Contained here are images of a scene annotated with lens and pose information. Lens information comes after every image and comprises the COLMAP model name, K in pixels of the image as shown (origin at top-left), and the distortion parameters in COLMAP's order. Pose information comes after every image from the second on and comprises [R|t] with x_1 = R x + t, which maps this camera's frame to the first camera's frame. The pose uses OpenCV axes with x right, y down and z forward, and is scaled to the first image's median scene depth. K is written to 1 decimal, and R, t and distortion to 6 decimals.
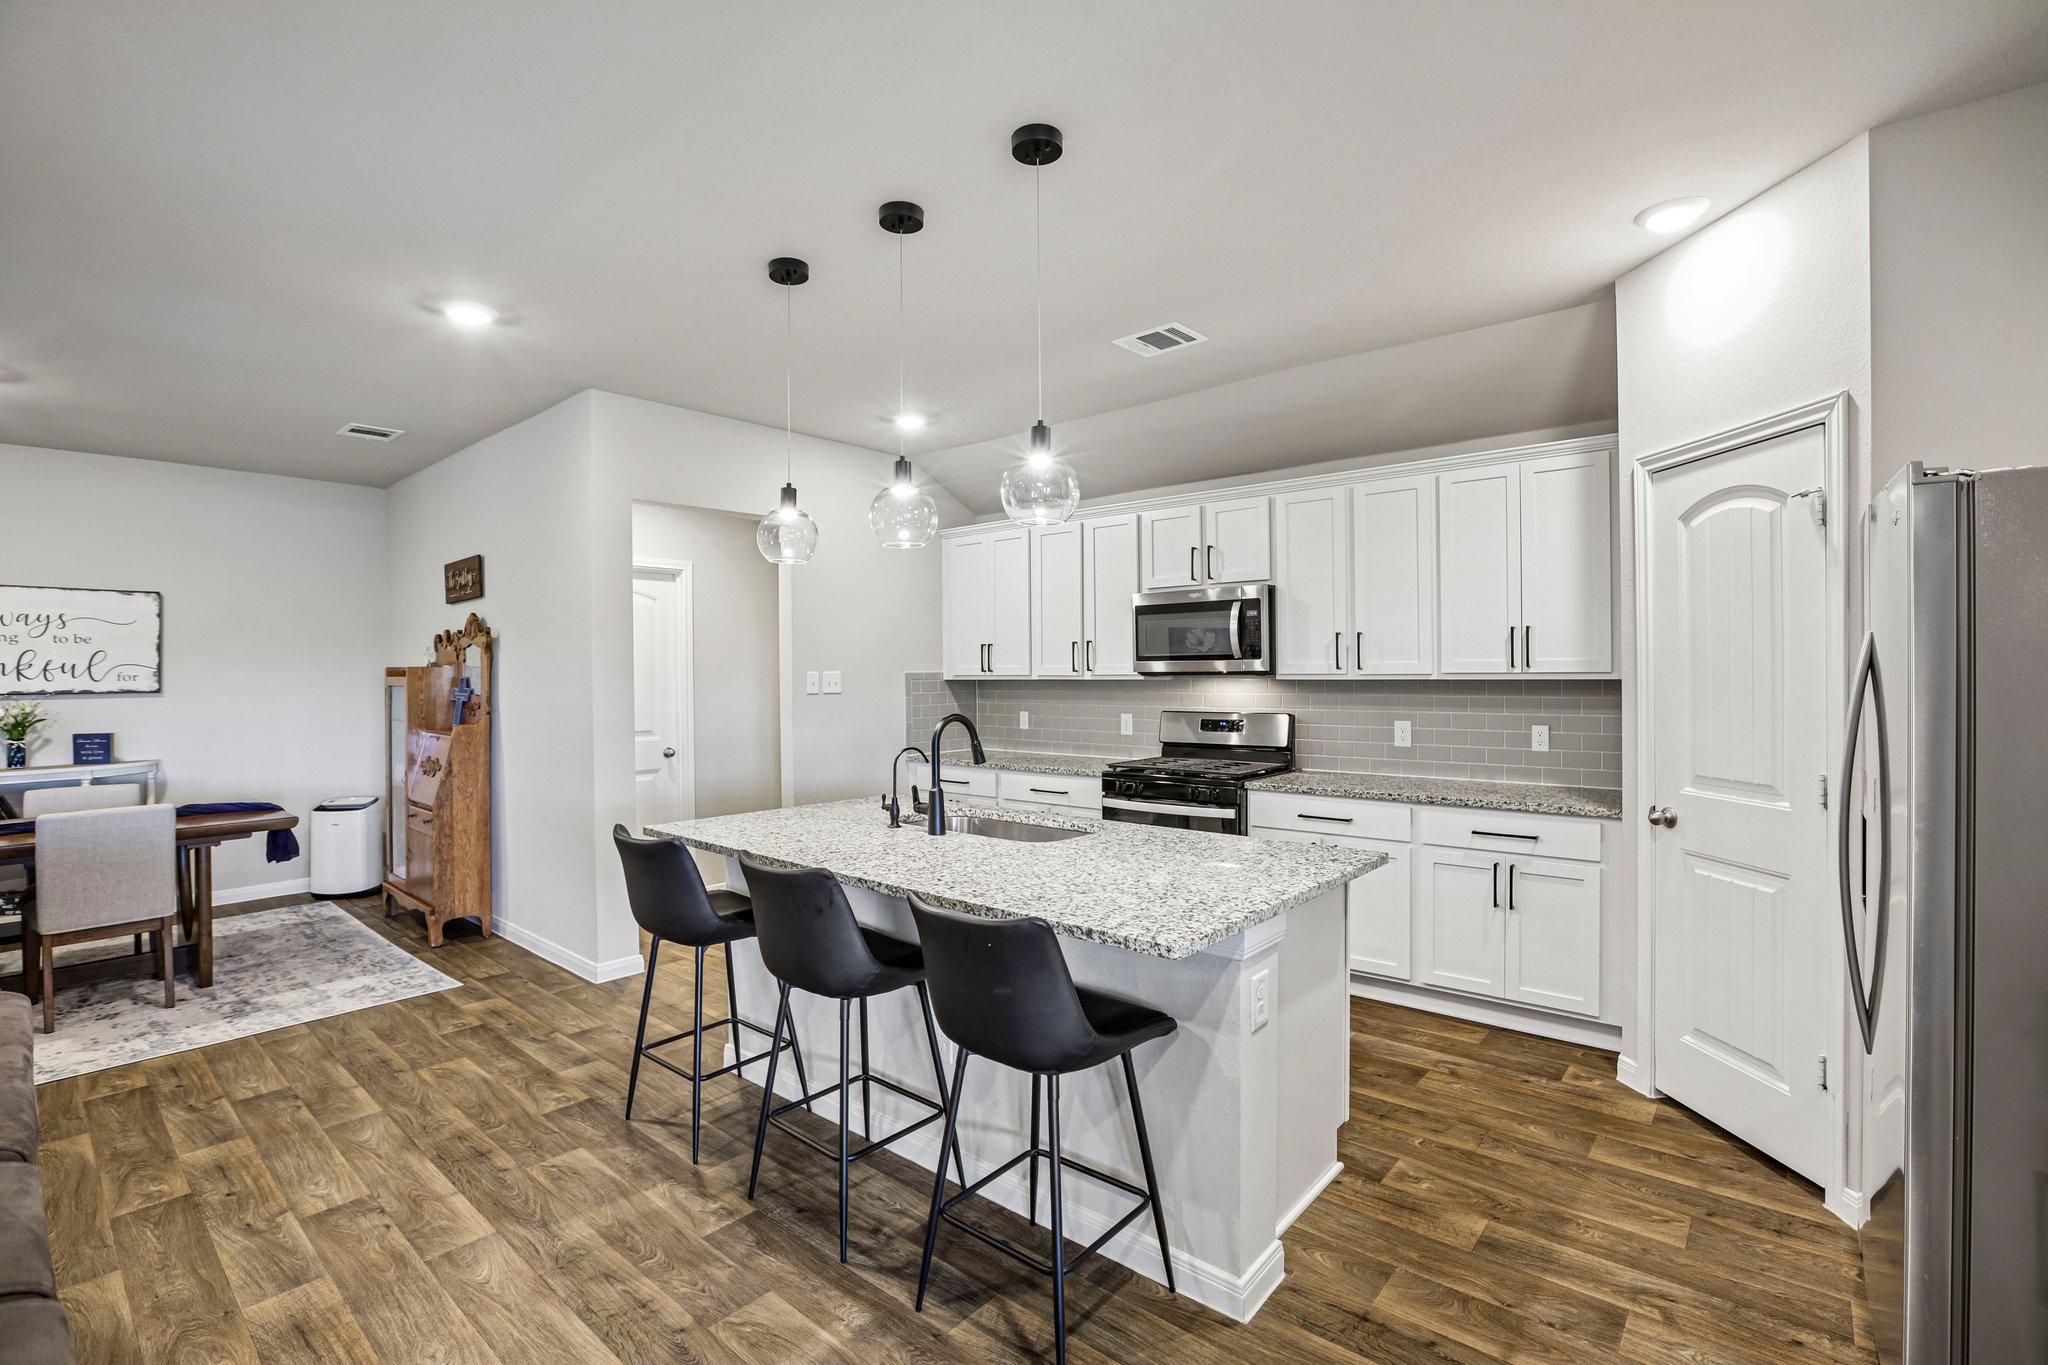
lens RADIAL K [[913.5, 0, 1031.7], [0, 913.5, 684.1], [0, 0, 1]] dist [-0.027545, 0.005045]
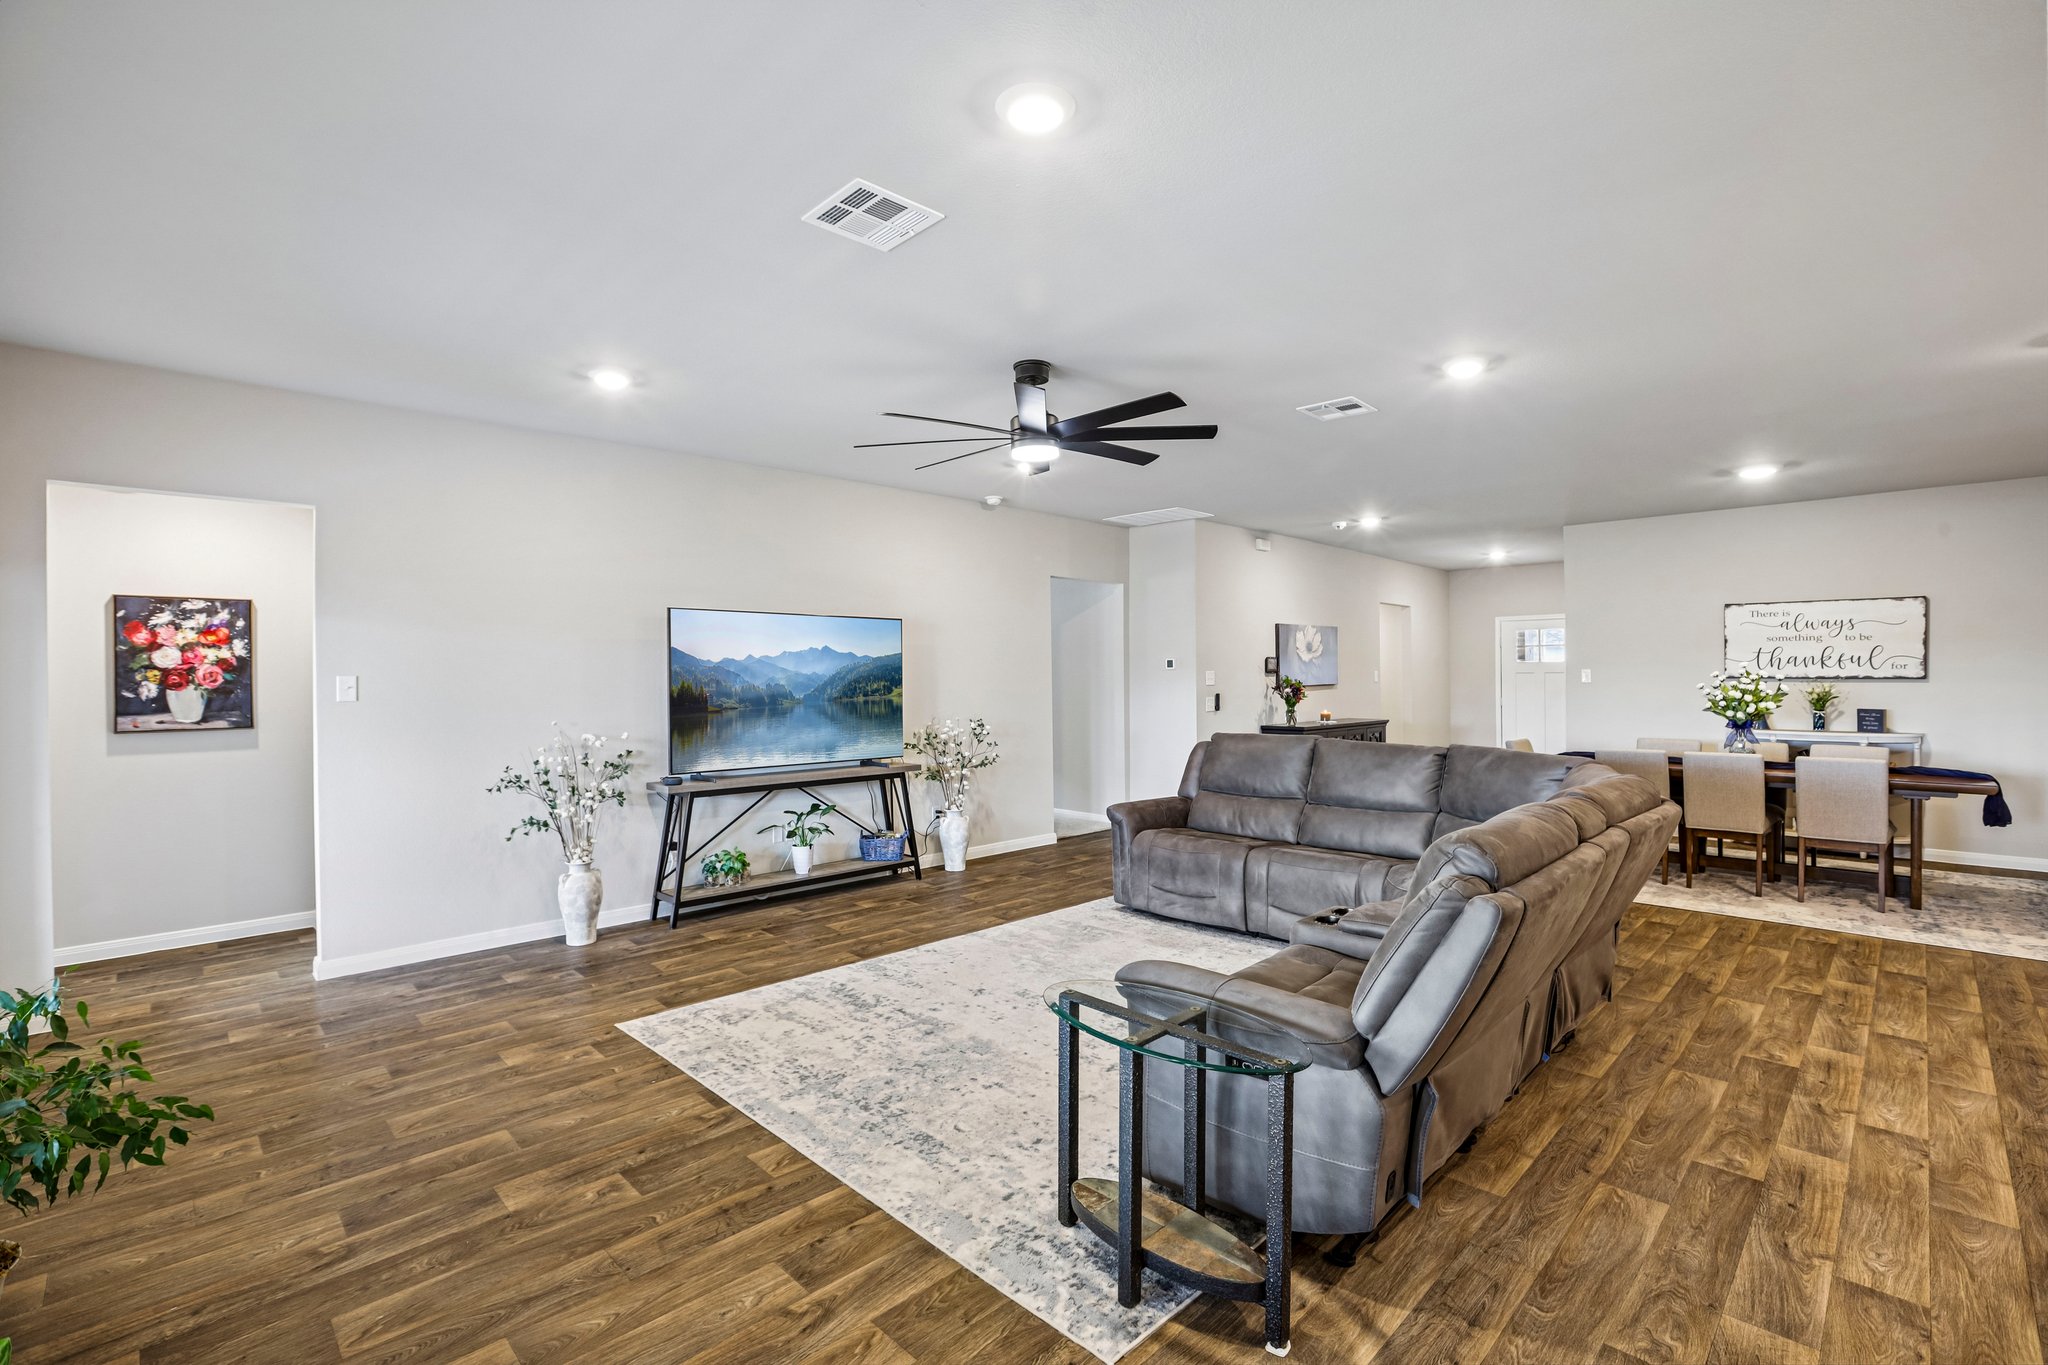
lens RADIAL K [[913.5, 0, 1031.9], [0, 913.5, 679.3], [0, 0, 1]] dist [-0.027545, 0.005045]
pose [[-0.077646, 0.010986, -0.996920, 0.427563], [-0.006450, 0.999913, 0.011521, 0.005754], [0.996960, 0.007325, -0.077568, -0.154937]]
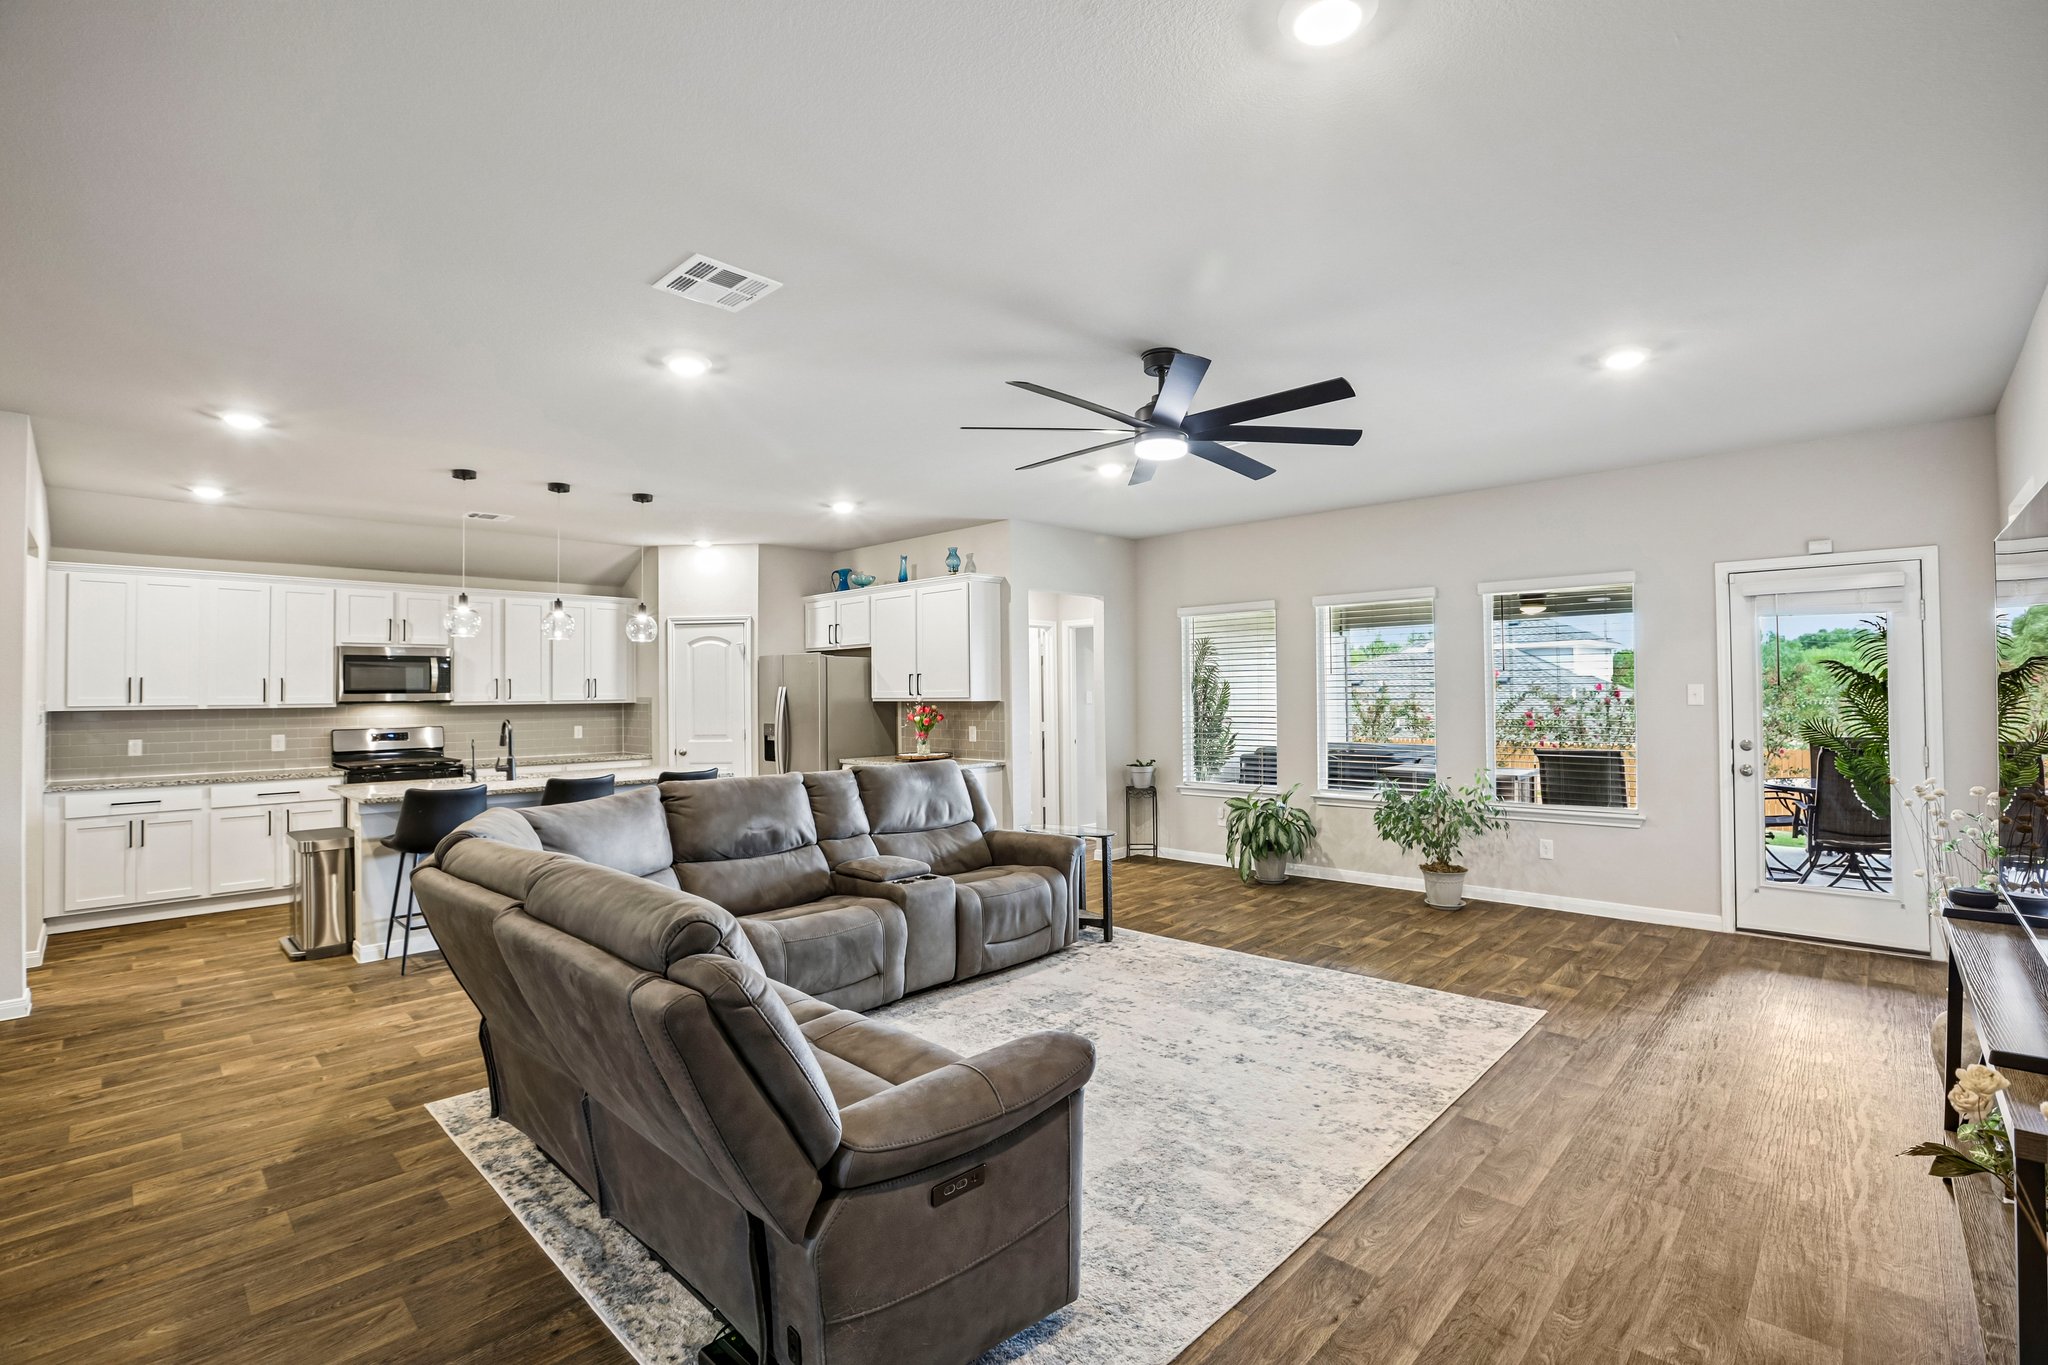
lens RADIAL K [[913.5, 0, 1011.7], [0, 913.5, 684.5], [0, 0, 1]] dist [-0.027545, 0.005045]
pose [[0.079368, 0.019505, 0.996655, -1.378186], [0.023986, 0.999482, -0.021471, 0.018494], [-0.996557, 0.025610, 0.078859, -0.148729]]
